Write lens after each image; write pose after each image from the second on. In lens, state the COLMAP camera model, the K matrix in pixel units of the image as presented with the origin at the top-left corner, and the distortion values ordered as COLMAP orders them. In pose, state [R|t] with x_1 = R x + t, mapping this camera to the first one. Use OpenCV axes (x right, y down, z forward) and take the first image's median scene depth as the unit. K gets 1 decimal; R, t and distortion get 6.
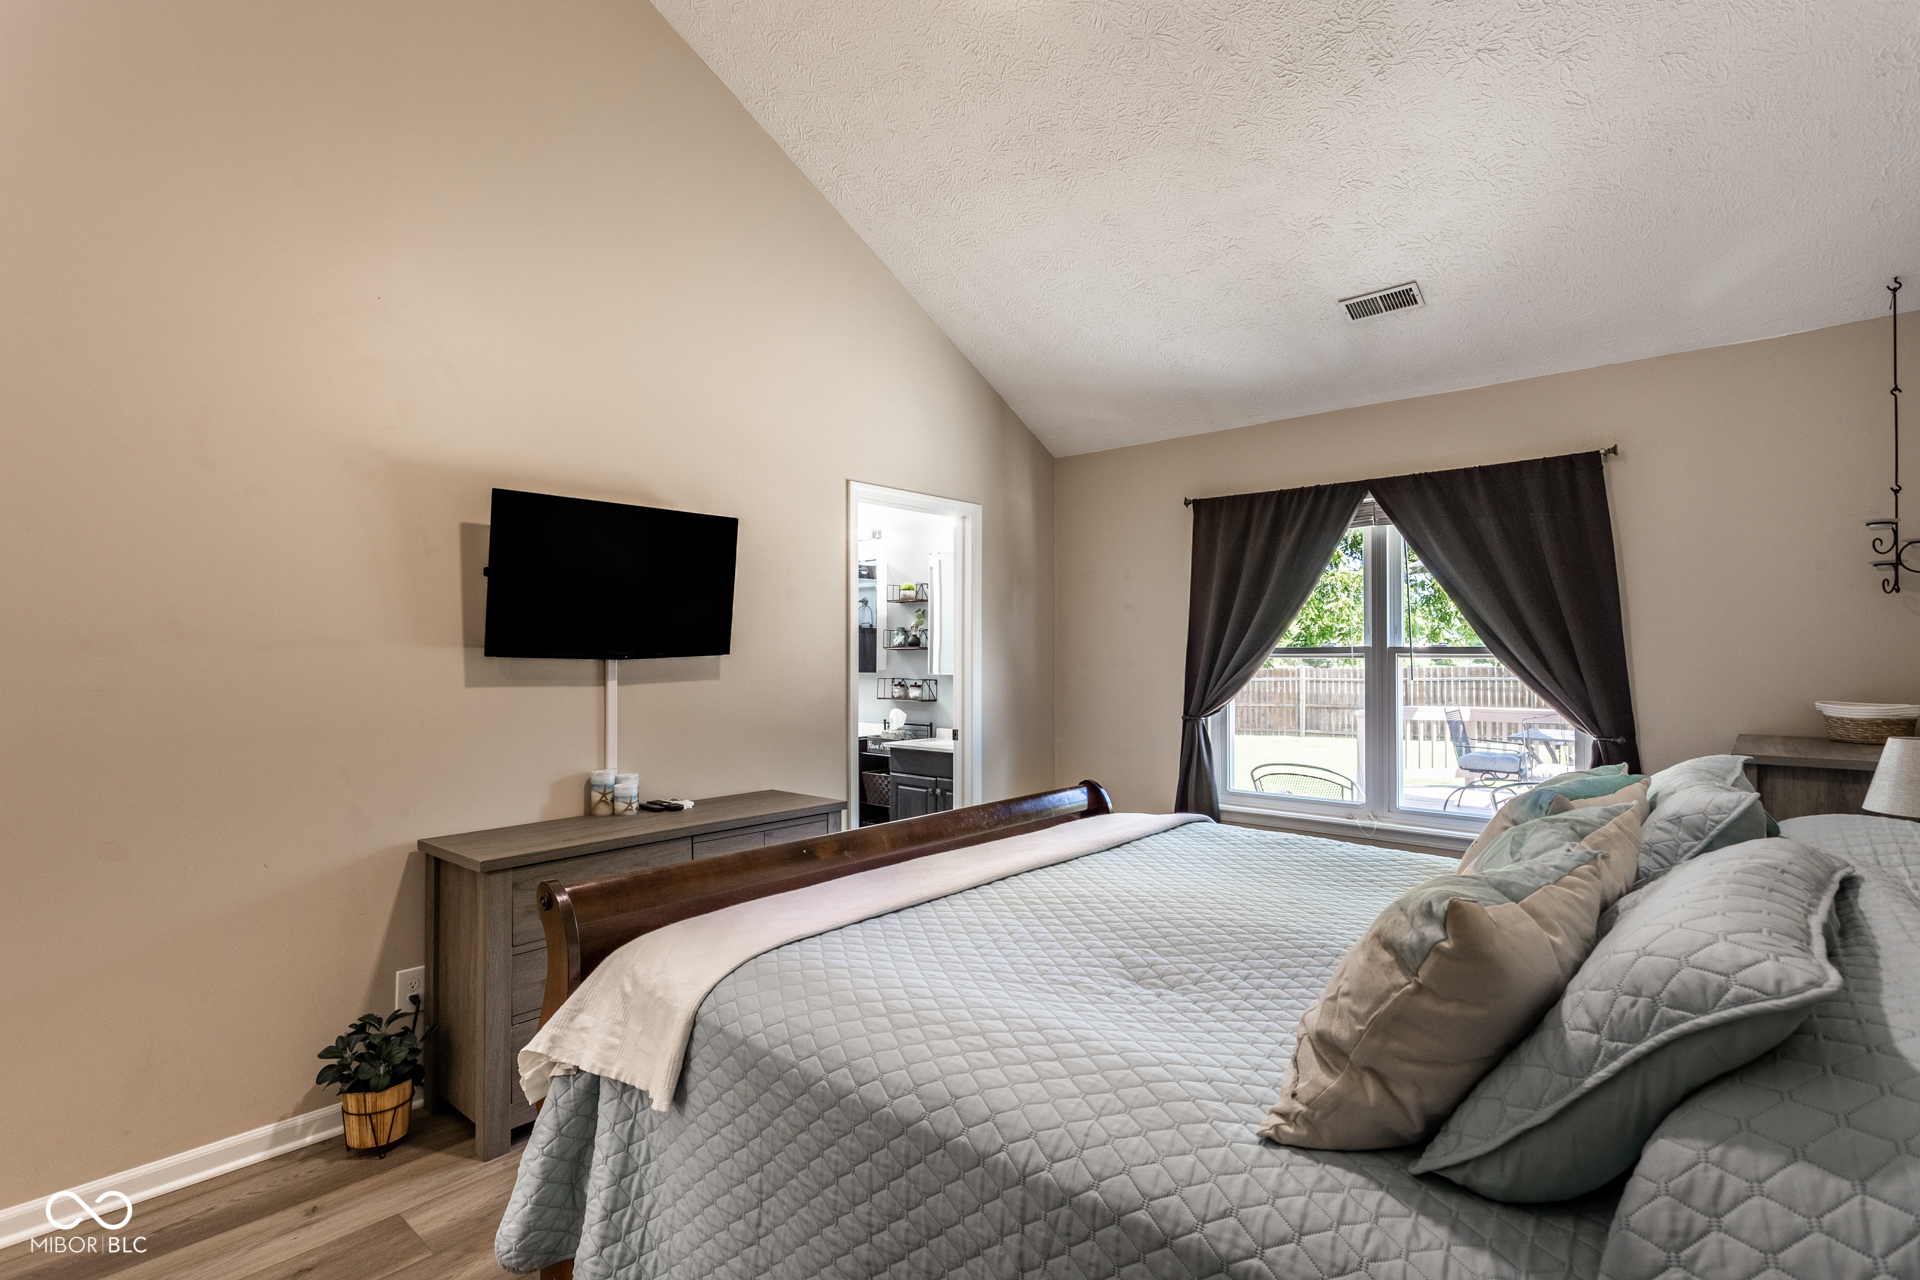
lens RADIAL K [[927.9, 0, 943.5], [0, 927.9, 648.9], [0, 0, 1]] dist [-0.013473, 0.013930]
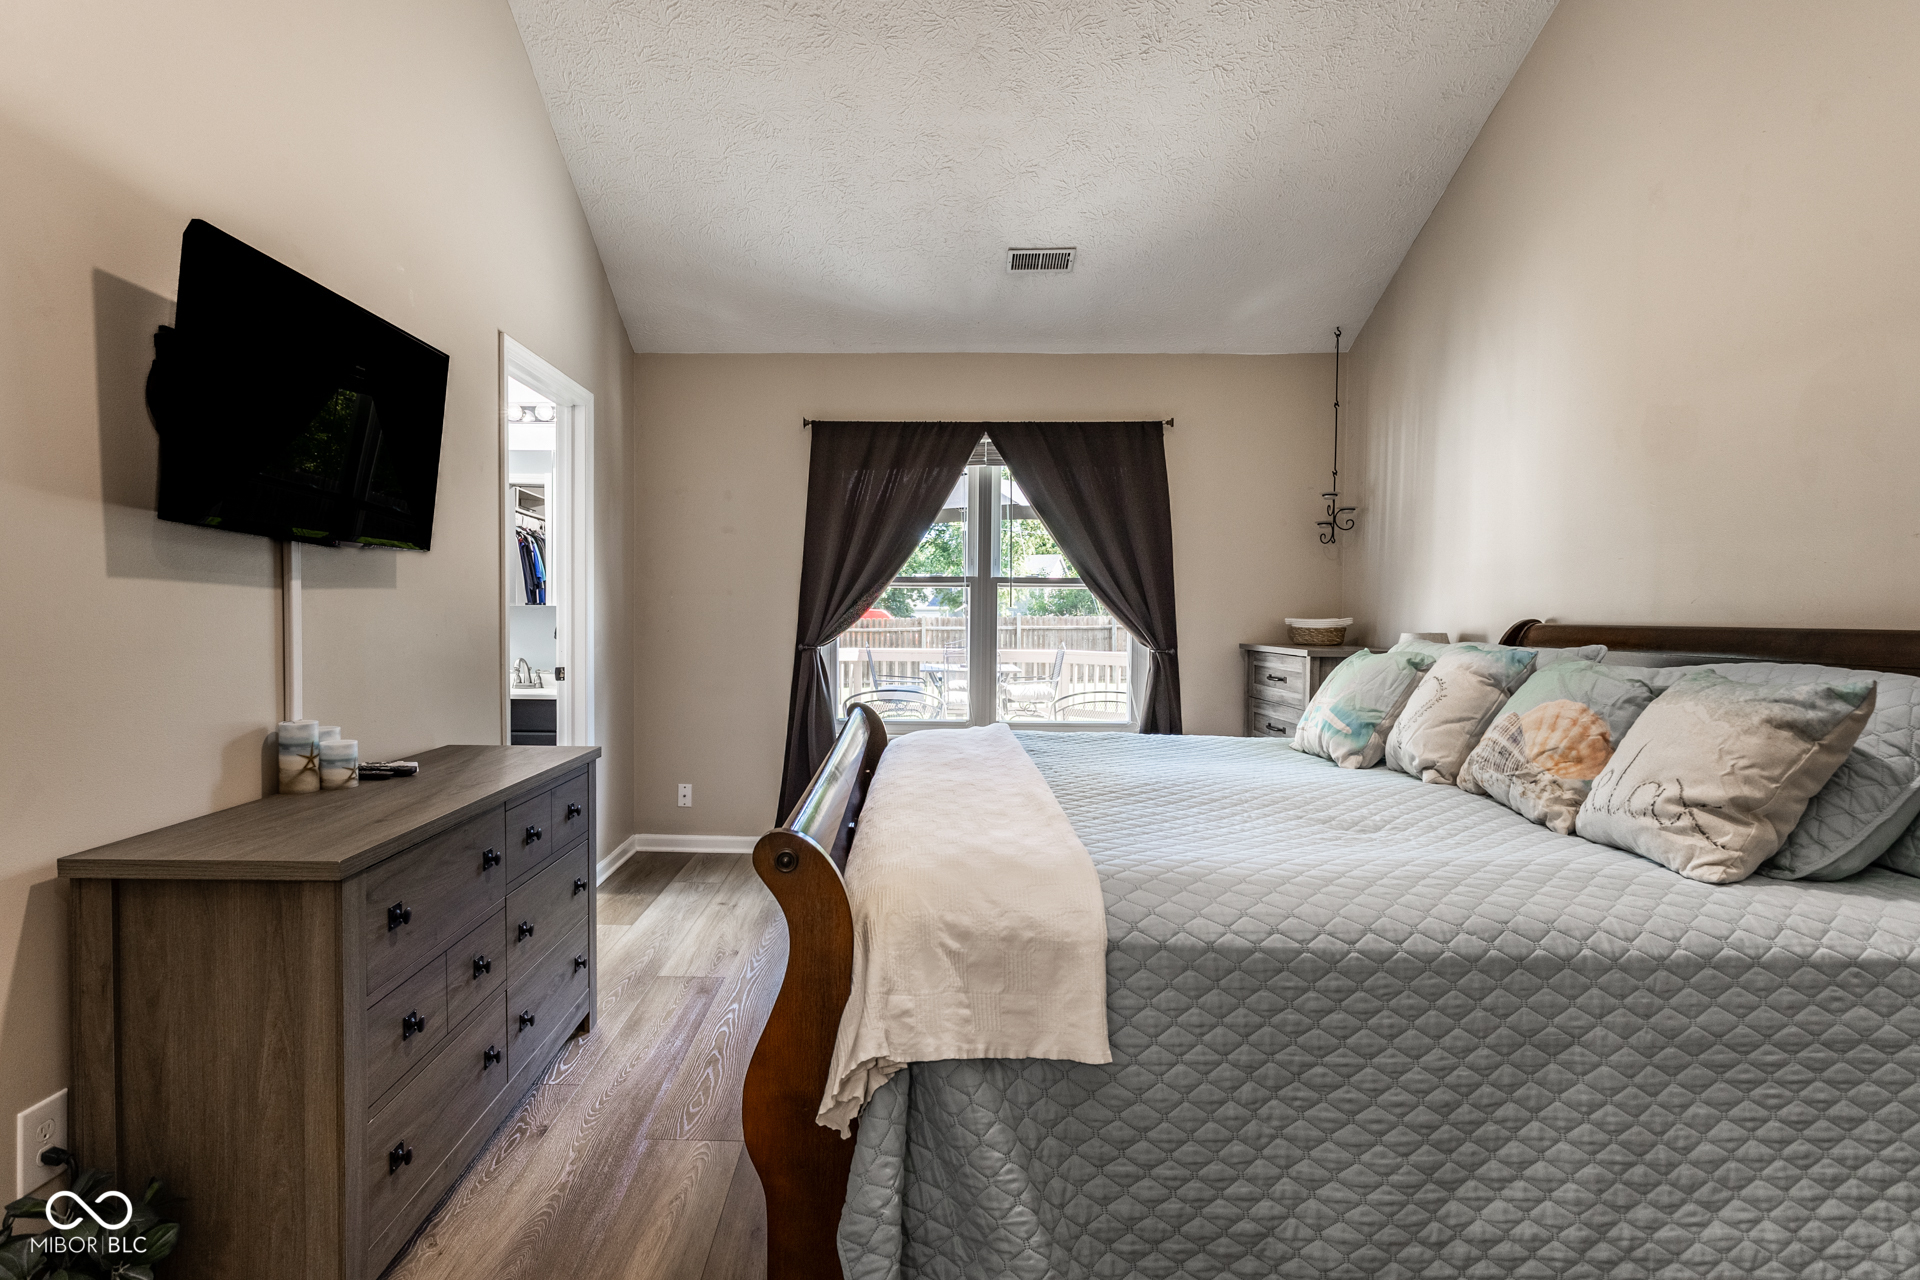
lens RADIAL K [[982.1, 0, 946.4], [0, 982.1, 635.0], [0, 0, 1]] dist [-0.023359, 0.009235]
pose [[0.772143, -0.009573, 0.635377, -0.401129], [-0.012564, 0.999461, 0.030327, 0.041183], [-0.635325, -0.031400, 0.771607, 0.182804]]
